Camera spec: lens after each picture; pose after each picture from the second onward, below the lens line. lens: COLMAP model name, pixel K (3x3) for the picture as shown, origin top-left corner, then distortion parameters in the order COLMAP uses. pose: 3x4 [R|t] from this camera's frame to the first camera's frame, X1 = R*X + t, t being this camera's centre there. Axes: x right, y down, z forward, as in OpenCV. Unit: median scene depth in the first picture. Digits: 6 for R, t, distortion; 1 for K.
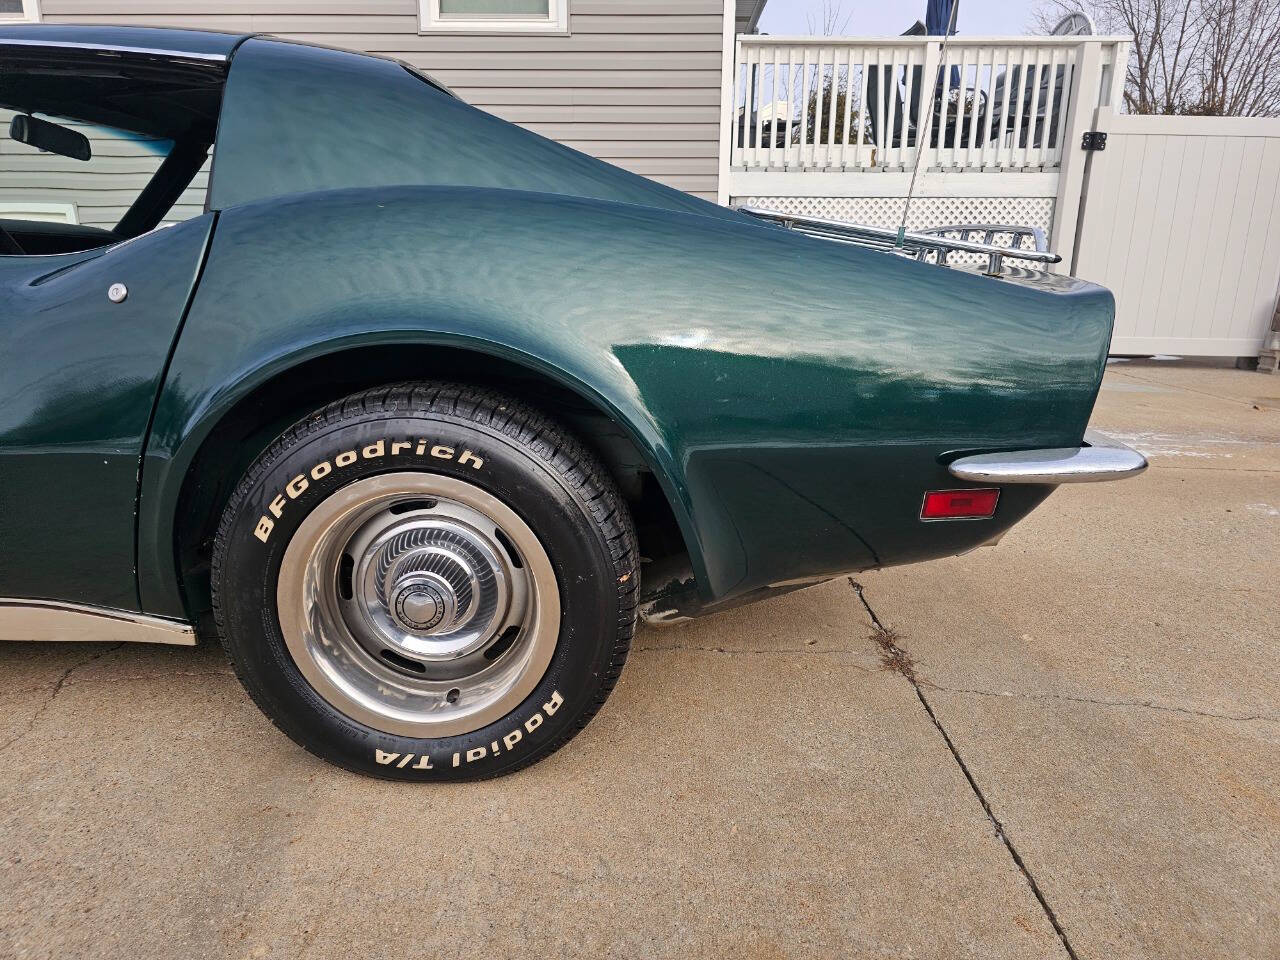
lens RADIAL K [[855.9, 0, 646.8], [0, 855.9, 488.3], [0, 0, 1]] dist [0.055015, -0.048233]
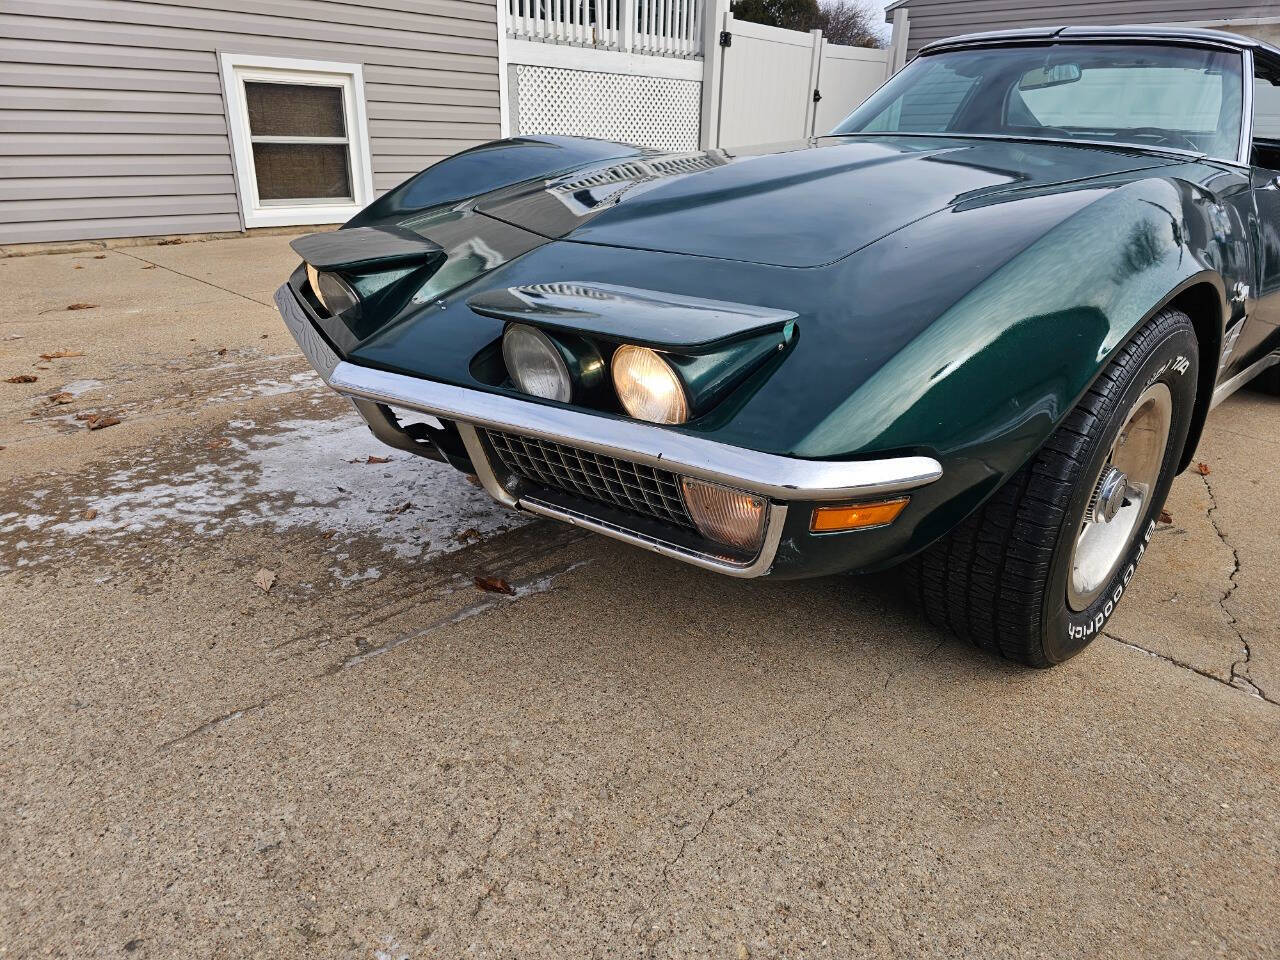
lens RADIAL K [[855.9, 0, 640.7], [0, 855.9, 479.5], [0, 0, 1]] dist [0.055015, -0.048233]
pose [[0.694894, -0.261087, 0.670042, -3.001512], [0.159323, 0.964503, 0.210594, -0.223980], [-0.701241, -0.039587, 0.711824, 0.557854]]
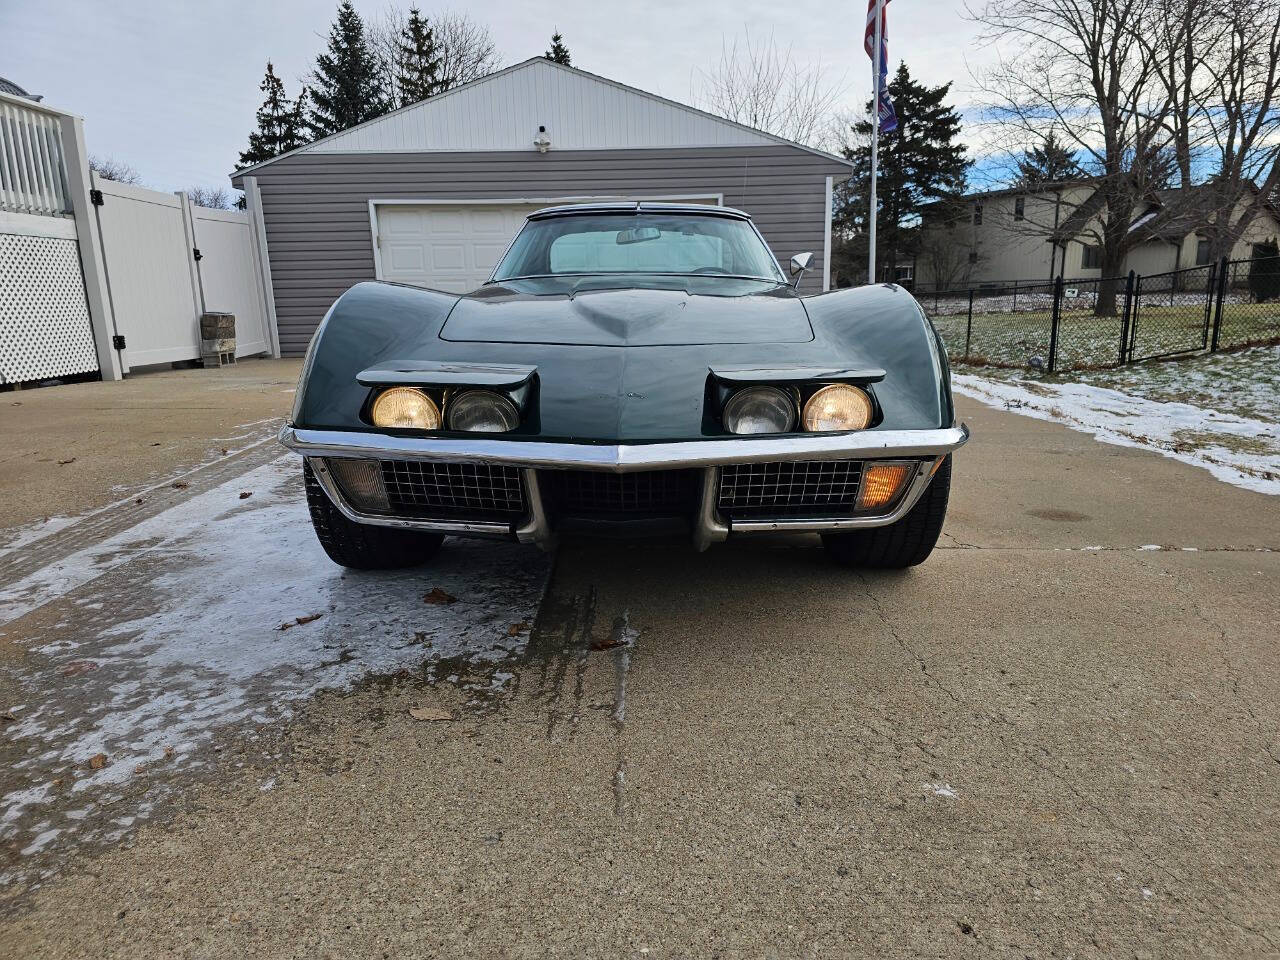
lens RADIAL K [[855.9, 0, 660.5], [0, 855.9, 467.5], [0, 0, 1]] dist [0.055015, -0.048233]
pose [[-0.026505, -0.210874, 0.977154, -3.668736], [0.267499, 0.940354, 0.210188, -0.393078], [-0.963193, 0.266959, 0.031484, 1.358625]]
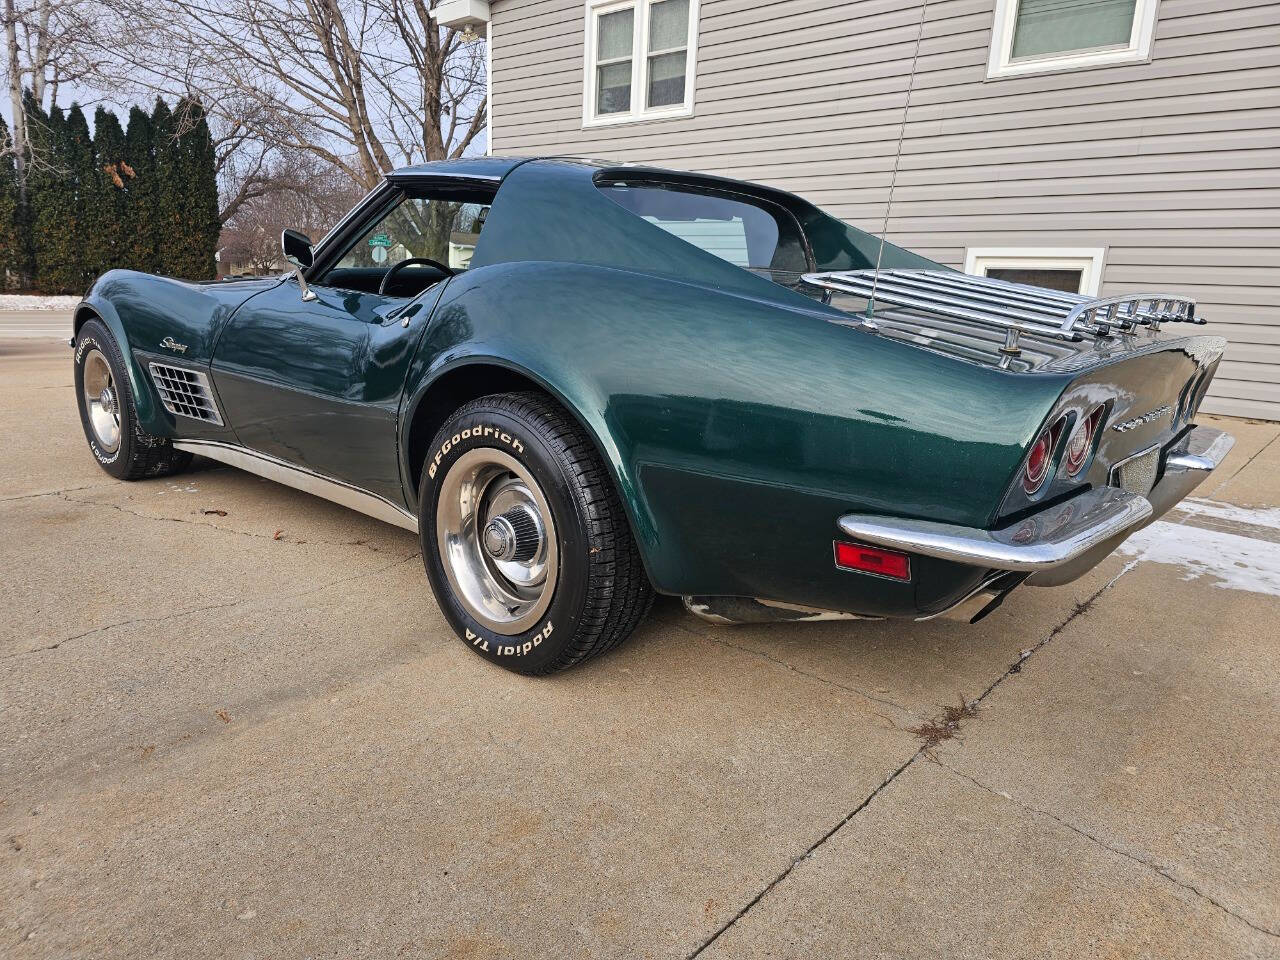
lens RADIAL K [[855.9, 0, 640.9], [0, 855.9, 491.0], [0, 0, 1]] dist [0.055015, -0.048233]
pose [[0.756618, 0.178541, -0.629010, 0.740789], [-0.199100, 0.979224, 0.038456, -0.046550], [0.622807, 0.096140, 0.776446, -0.001395]]
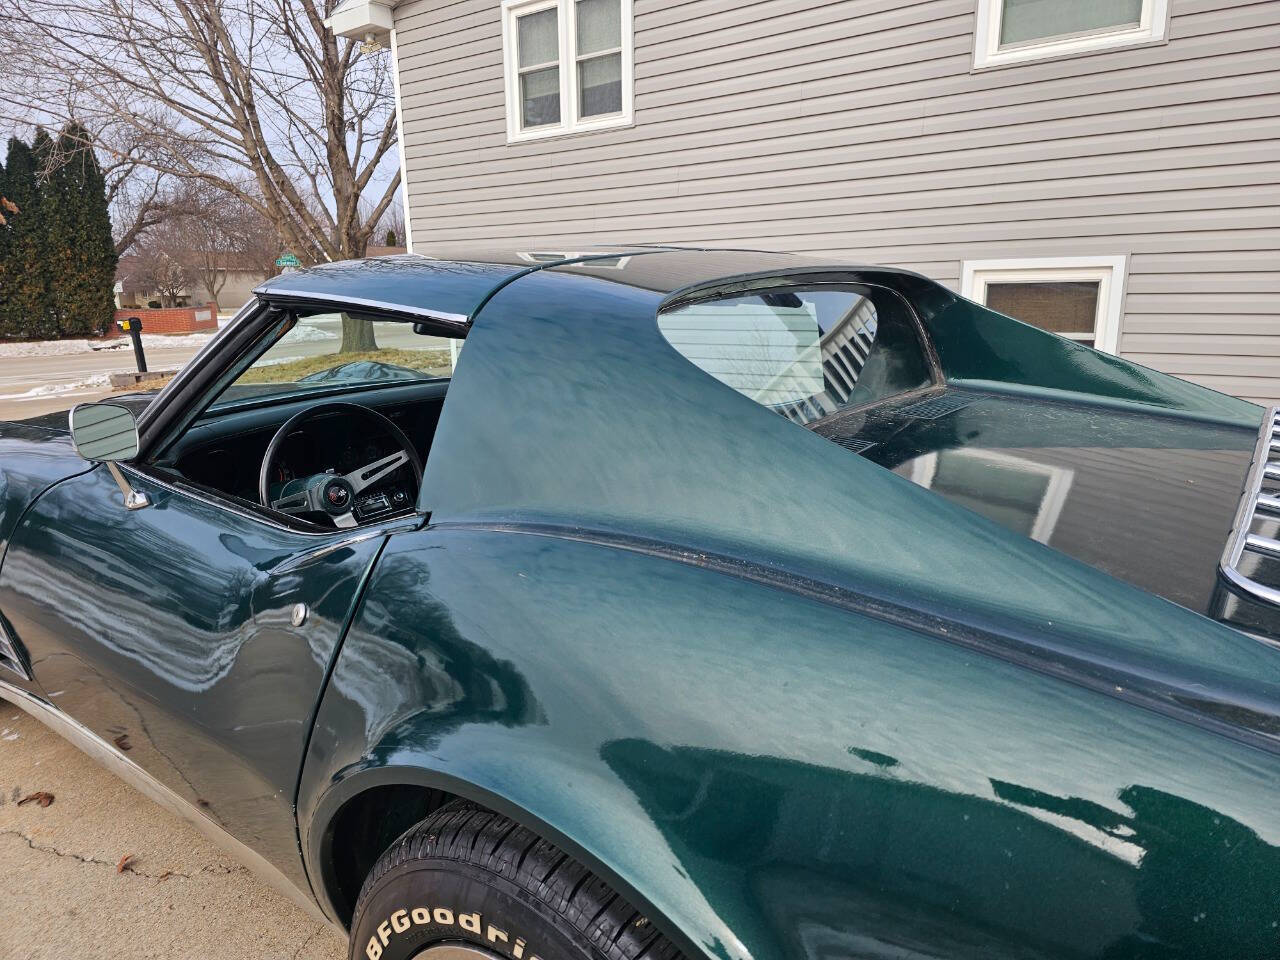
lens RADIAL K [[855.9, 0, 630.2], [0, 855.9, 486.6], [0, 0, 1]] dist [0.055015, -0.048233]
pose [[0.804407, 0.116920, -0.582459, 0.123966], [-0.126587, 0.991659, 0.024237, -0.351446], [0.580435, 0.054235, 0.812499, 0.408396]]
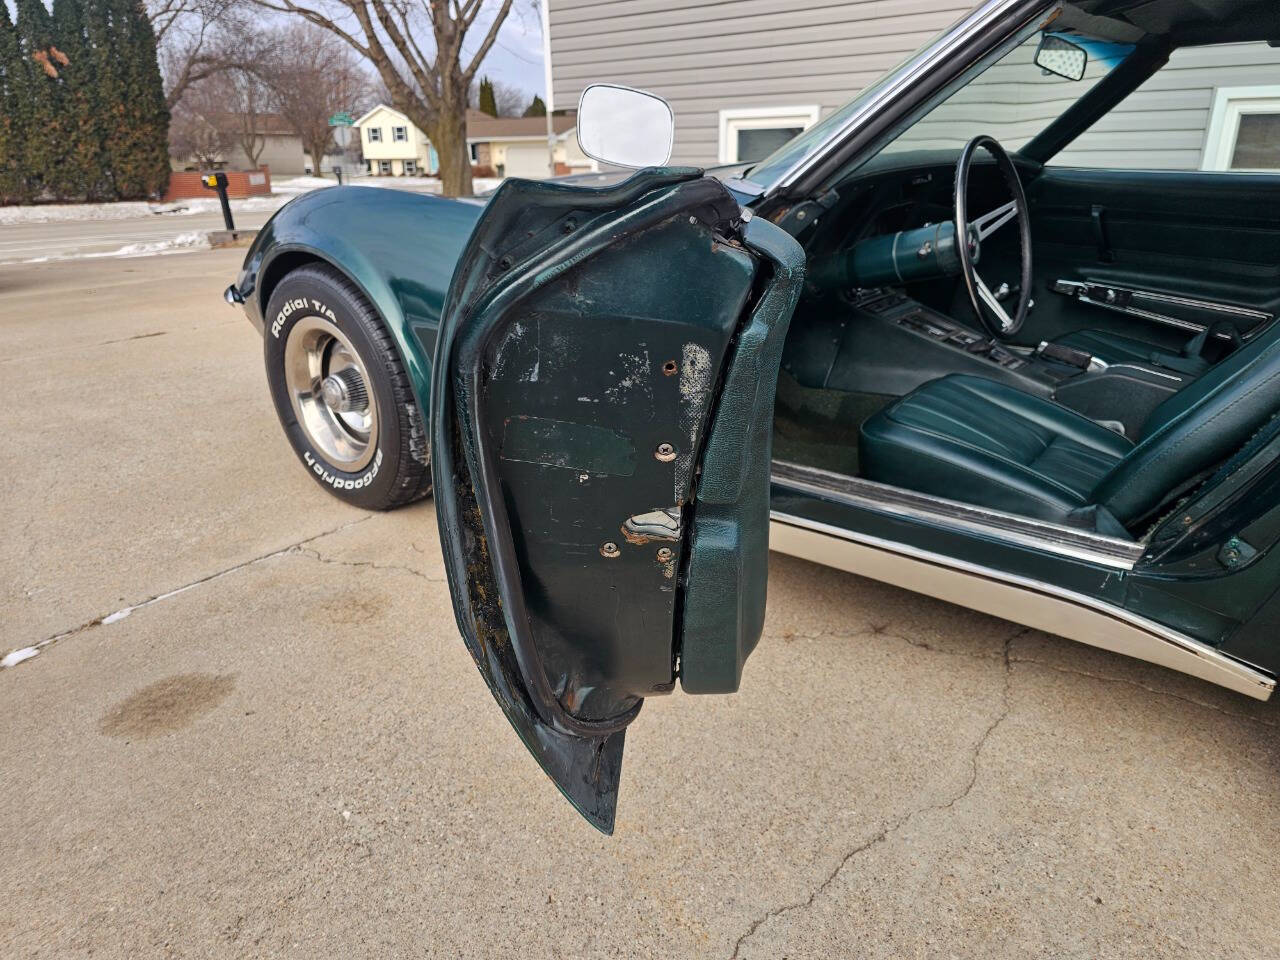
lens RADIAL K [[855.9, 0, 649.2], [0, 855.9, 491.5], [0, 0, 1]] dist [0.055015, -0.048233]
pose [[0.789366, 0.208699, -0.577361, -0.543637], [-0.136103, 0.976534, 0.166908, -0.071549], [0.598646, -0.053171, 0.799247, -0.003317]]
